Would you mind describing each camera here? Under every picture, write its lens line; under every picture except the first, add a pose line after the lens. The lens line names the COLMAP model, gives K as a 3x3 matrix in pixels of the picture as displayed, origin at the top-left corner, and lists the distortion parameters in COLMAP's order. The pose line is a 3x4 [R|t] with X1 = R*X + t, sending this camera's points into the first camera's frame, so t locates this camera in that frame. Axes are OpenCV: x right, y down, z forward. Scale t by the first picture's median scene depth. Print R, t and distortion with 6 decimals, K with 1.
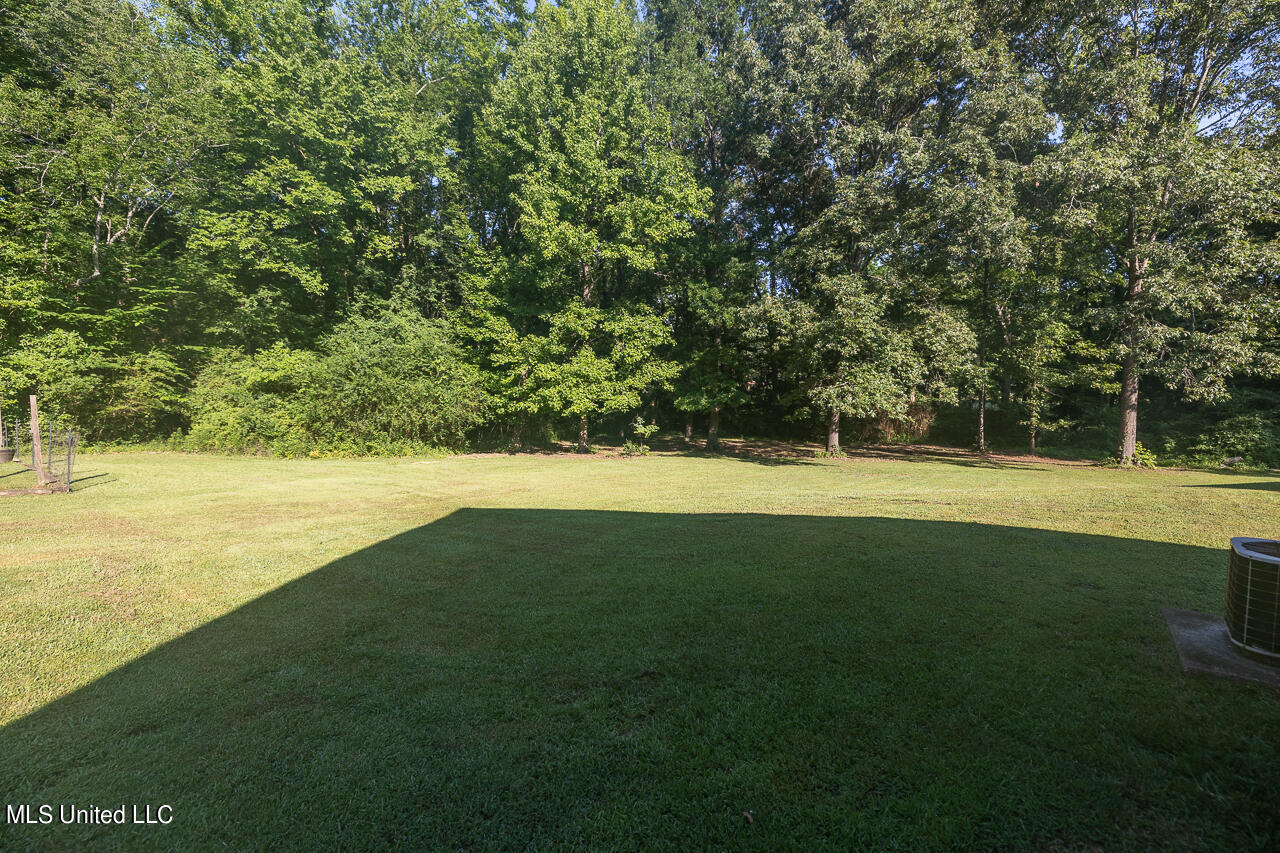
lens RADIAL K [[539.1, 0, 644.6], [0, 539.1, 432.5], [0, 0, 1]] dist [-0.001409, -0.000605]
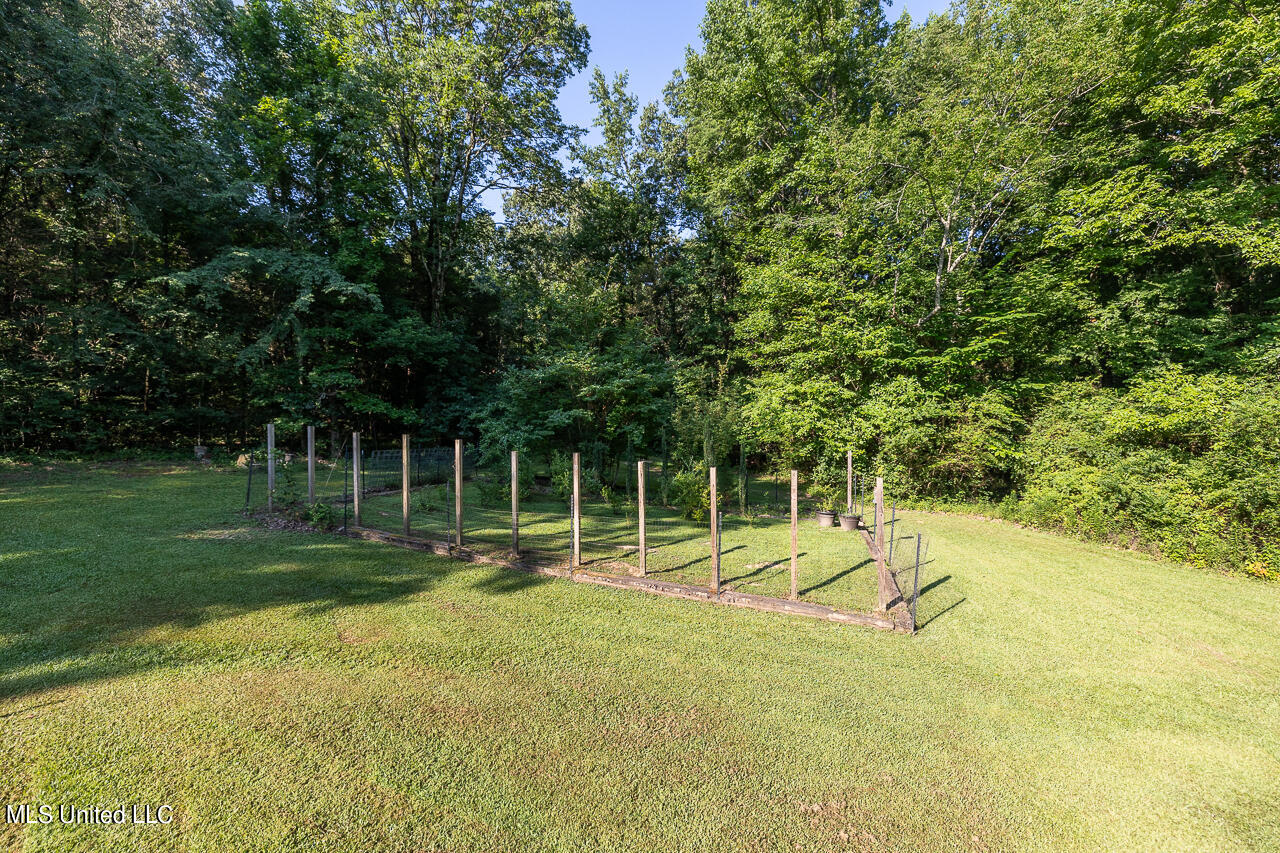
lens RADIAL K [[539.1, 0, 642.4], [0, 539.1, 426.6], [0, 0, 1]] dist [-0.001409, -0.000605]
pose [[0.309037, 0.000676, -0.951050, -0.311207], [-0.061202, 0.997941, -0.019178, -0.054705], [0.949079, 0.064133, 0.308442, 0.268393]]
